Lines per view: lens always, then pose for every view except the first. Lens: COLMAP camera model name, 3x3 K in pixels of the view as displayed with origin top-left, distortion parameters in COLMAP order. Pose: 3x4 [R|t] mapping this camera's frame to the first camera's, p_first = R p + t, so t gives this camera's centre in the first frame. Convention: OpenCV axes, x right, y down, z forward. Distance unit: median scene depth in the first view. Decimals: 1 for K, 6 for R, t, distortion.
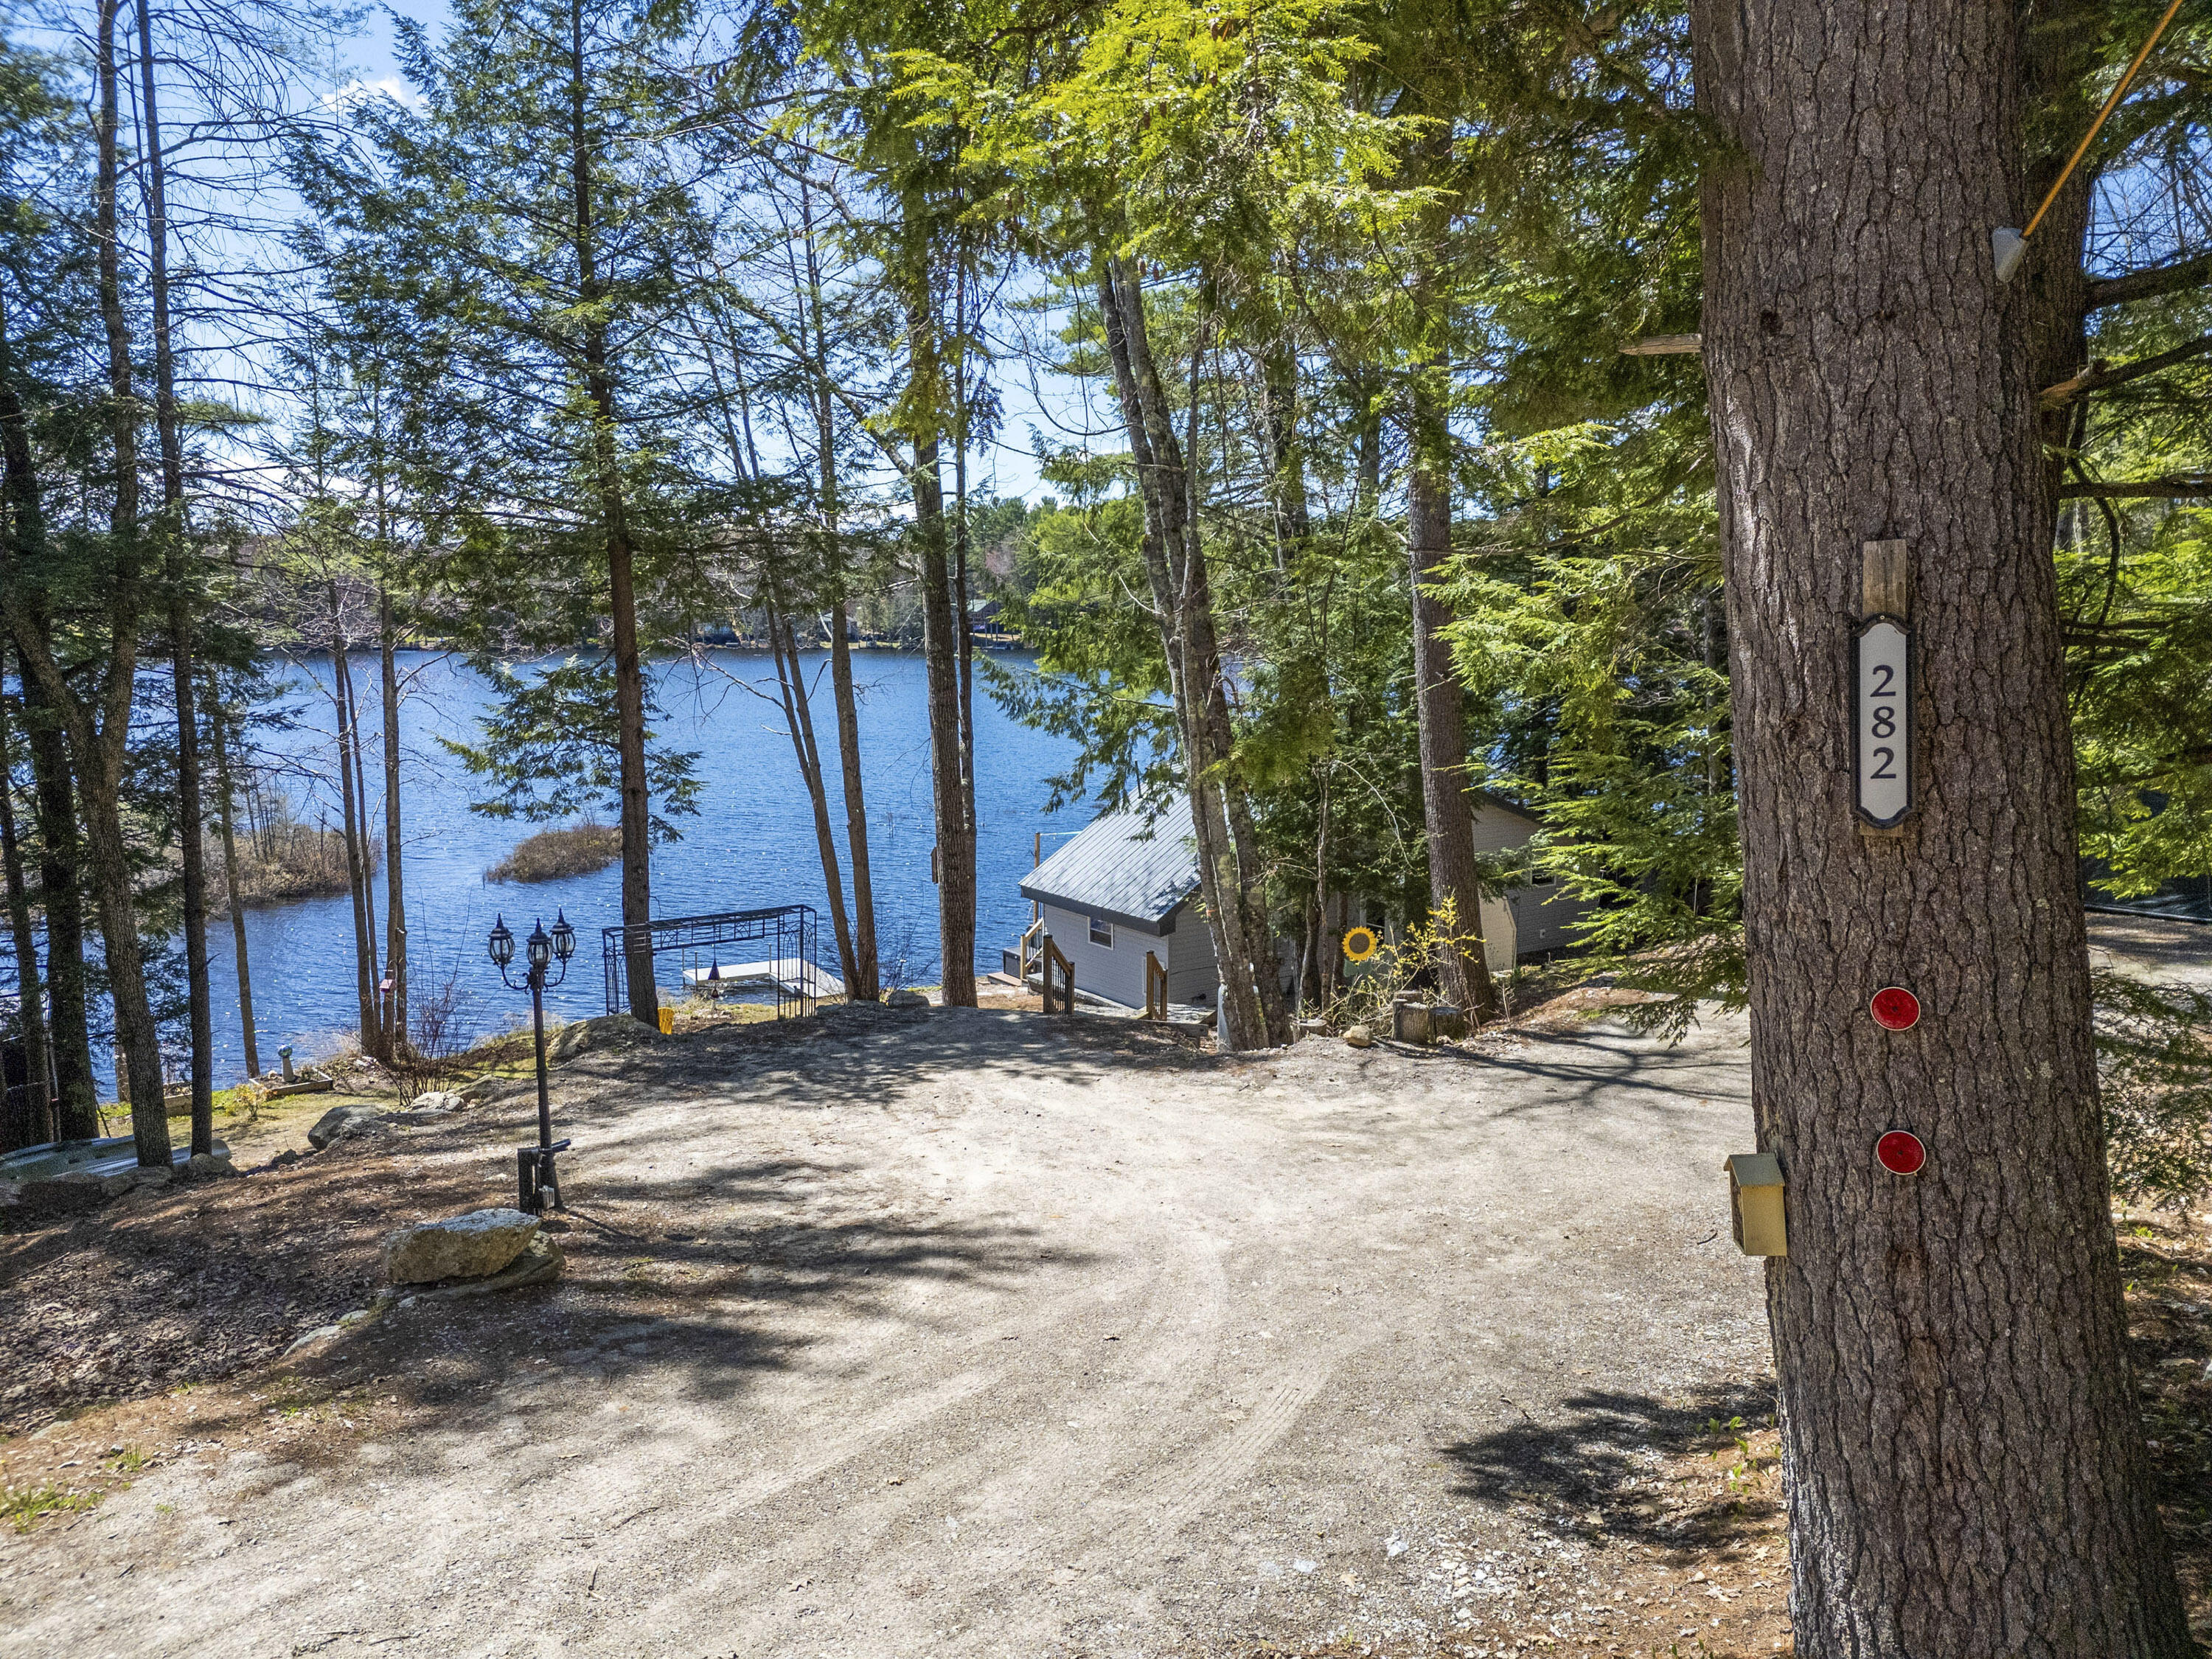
lens RADIAL K [[1612.6, 0, 1106.0], [0, 1612.6, 829.5], [0, 0, 1]] dist [0.113737, -0.161895]
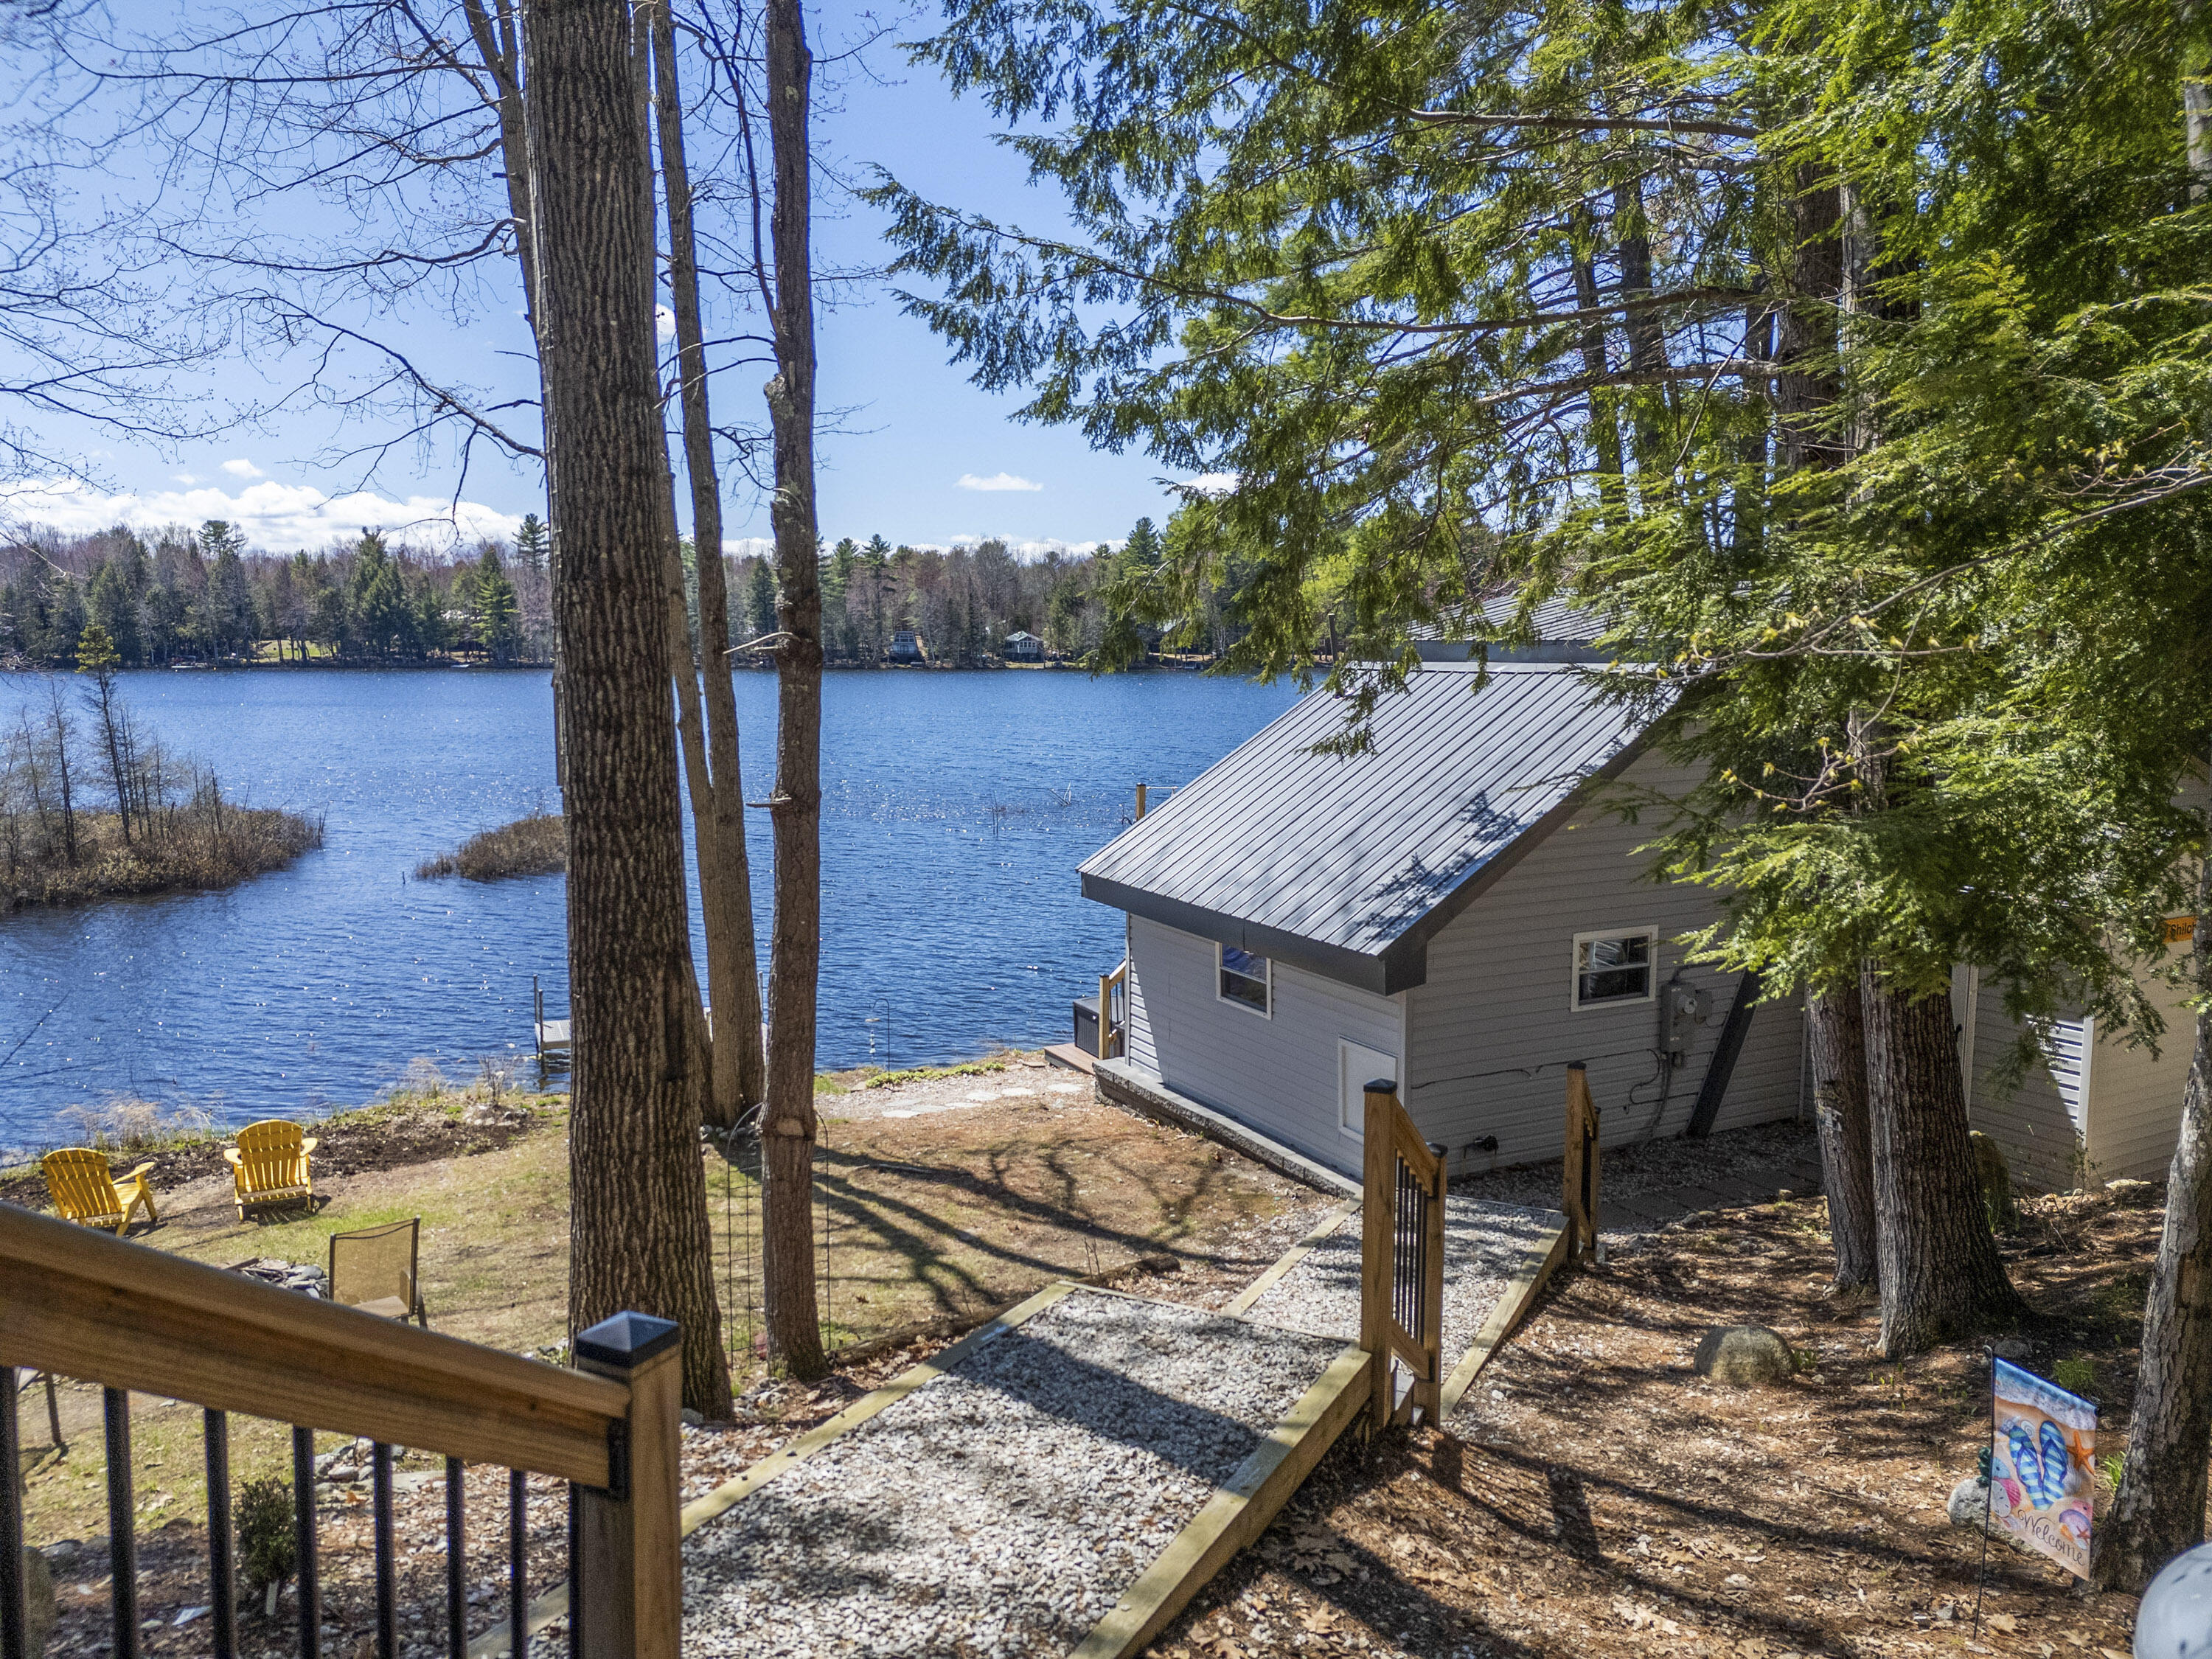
lens RADIAL K [[1612.6, 0, 1106.0], [0, 1612.6, 829.5], [0, 0, 1]] dist [0.113737, -0.161895]
pose [[0.992521, 0.018288, -0.120697, 0.013677], [-0.021006, 0.999553, -0.021281, 0.038060], [0.120254, 0.023657, 0.992461, 0.635516]]
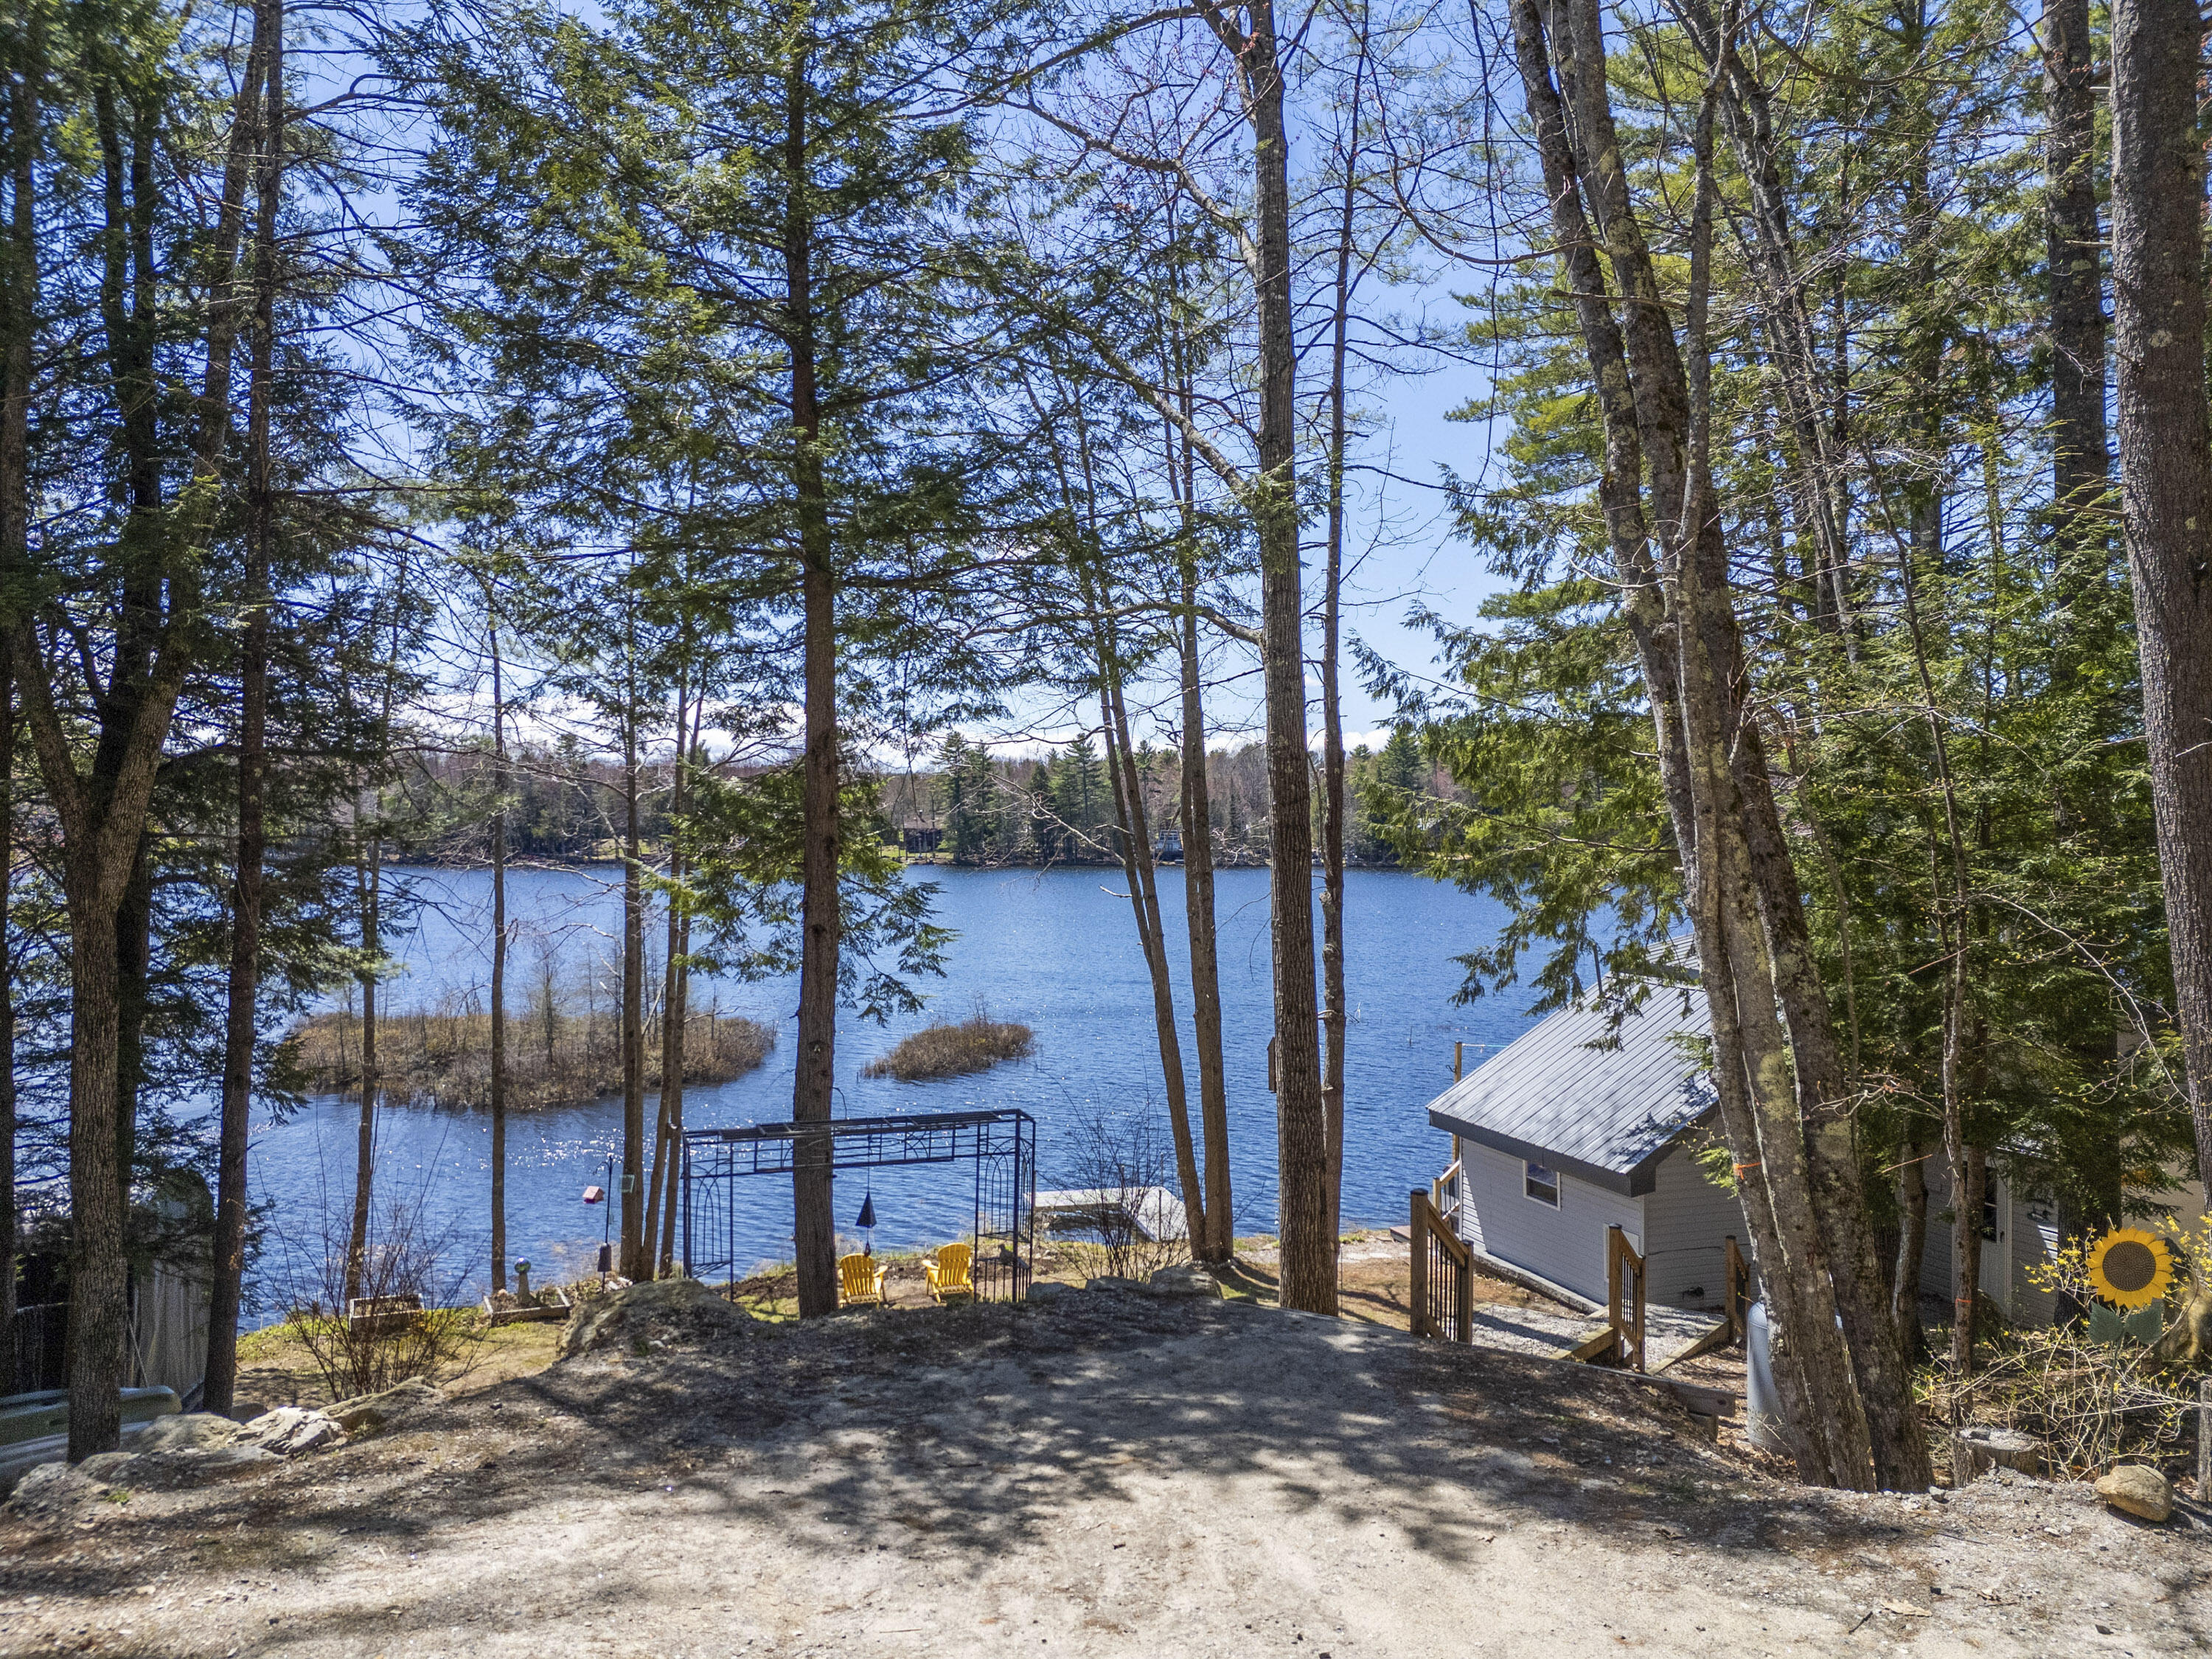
lens RADIAL K [[1612.6, 0, 1106.0], [0, 1612.6, 829.5], [0, 0, 1]] dist [0.113737, -0.161895]
pose [[0.961843, 0.006122, -0.273534, 0.008748], [-0.043640, 0.990383, -0.131290, 0.014379], [0.270099, 0.138217, 0.952860, 0.285130]]
